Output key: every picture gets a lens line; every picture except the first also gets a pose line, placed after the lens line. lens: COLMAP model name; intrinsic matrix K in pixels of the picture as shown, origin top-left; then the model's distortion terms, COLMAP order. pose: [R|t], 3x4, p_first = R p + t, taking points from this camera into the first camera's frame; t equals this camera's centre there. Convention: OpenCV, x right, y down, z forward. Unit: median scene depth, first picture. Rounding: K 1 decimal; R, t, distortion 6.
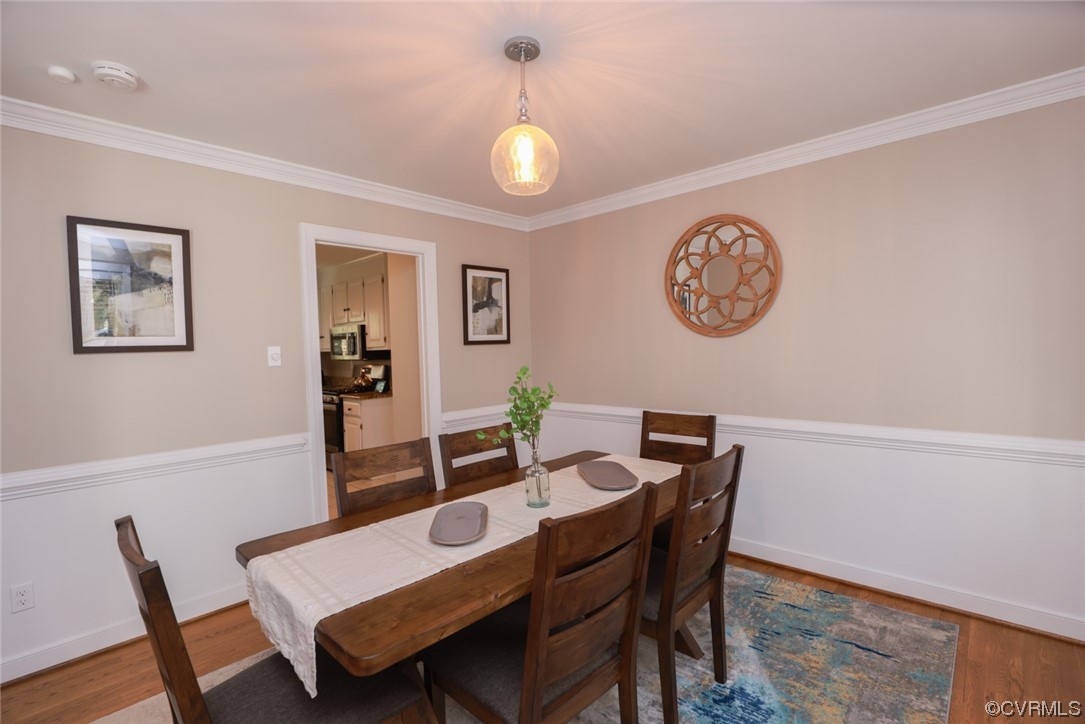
lens RADIAL K [[491.5, 0, 544.4], [0, 491.5, 360.3], [0, 0, 1]] dist [-0.036565, 0.000817]
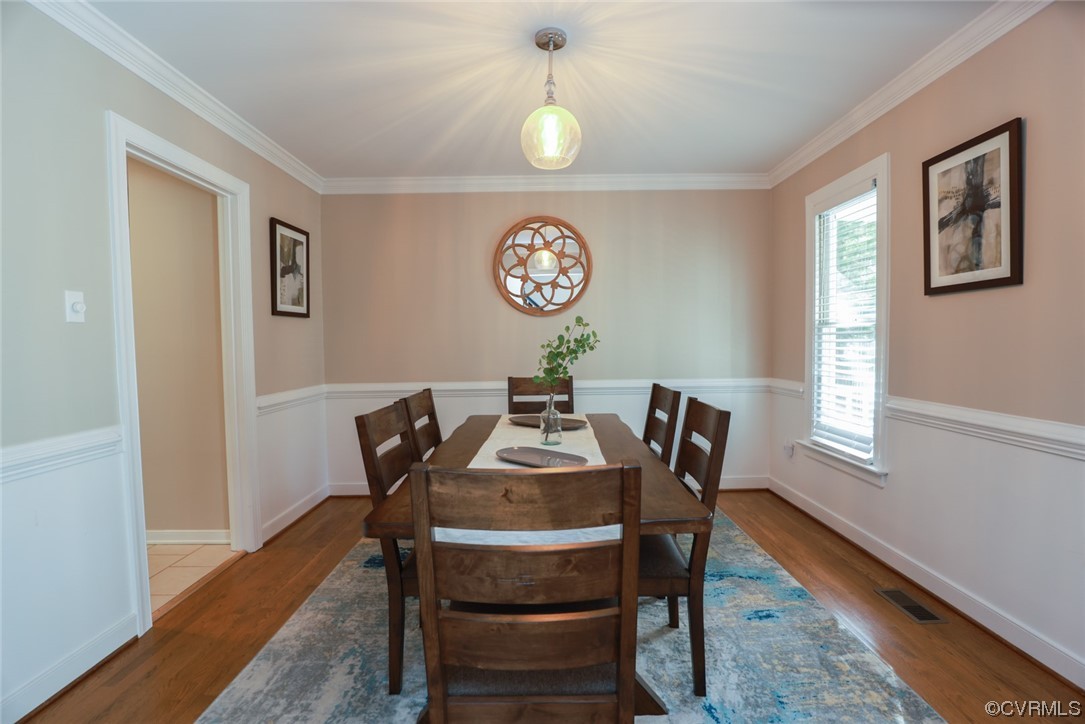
lens RADIAL K [[491.5, 0, 544.4], [0, 491.5, 360.3], [0, 0, 1]] dist [-0.036565, 0.000817]
pose [[0.728395, -0.010606, 0.685075, -0.491850], [0.010172, 0.999937, 0.004664, 0.057399], [-0.685082, 0.003571, 0.728457, 0.112402]]
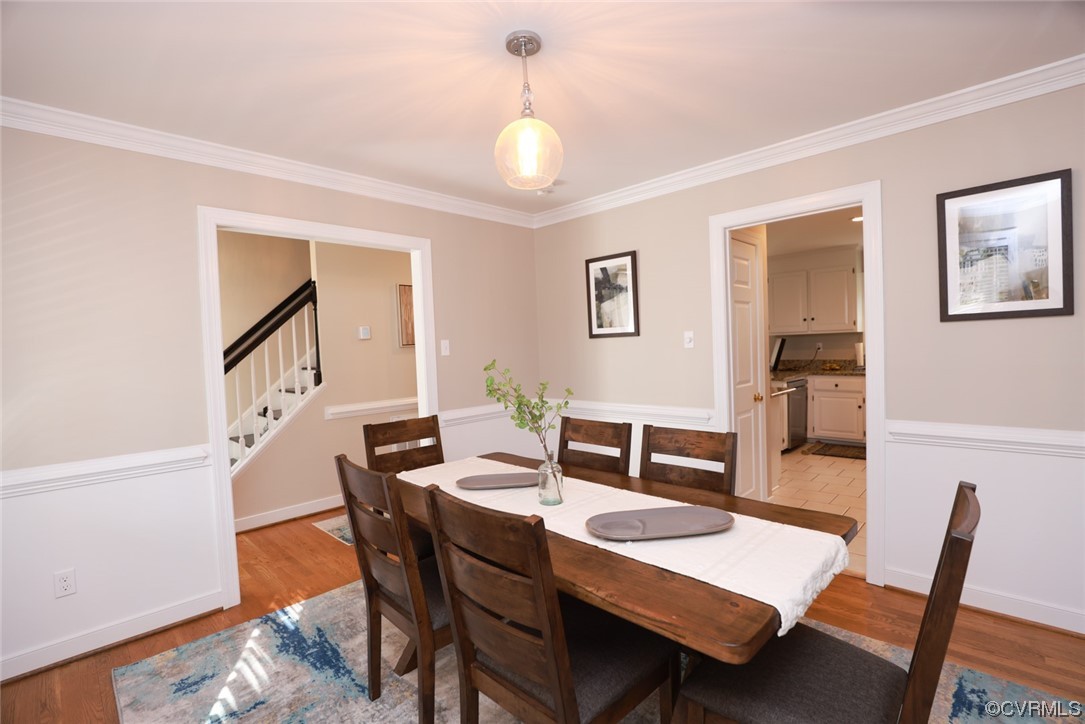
lens RADIAL K [[491.5, 0, 544.4], [0, 491.5, 360.3], [0, 0, 1]] dist [-0.036565, 0.000817]
pose [[-0.024033, 0.061788, -0.997800, 0.597328], [0.014722, 0.998002, 0.061446, -0.033646], [0.999603, -0.013213, -0.024895, 0.627528]]
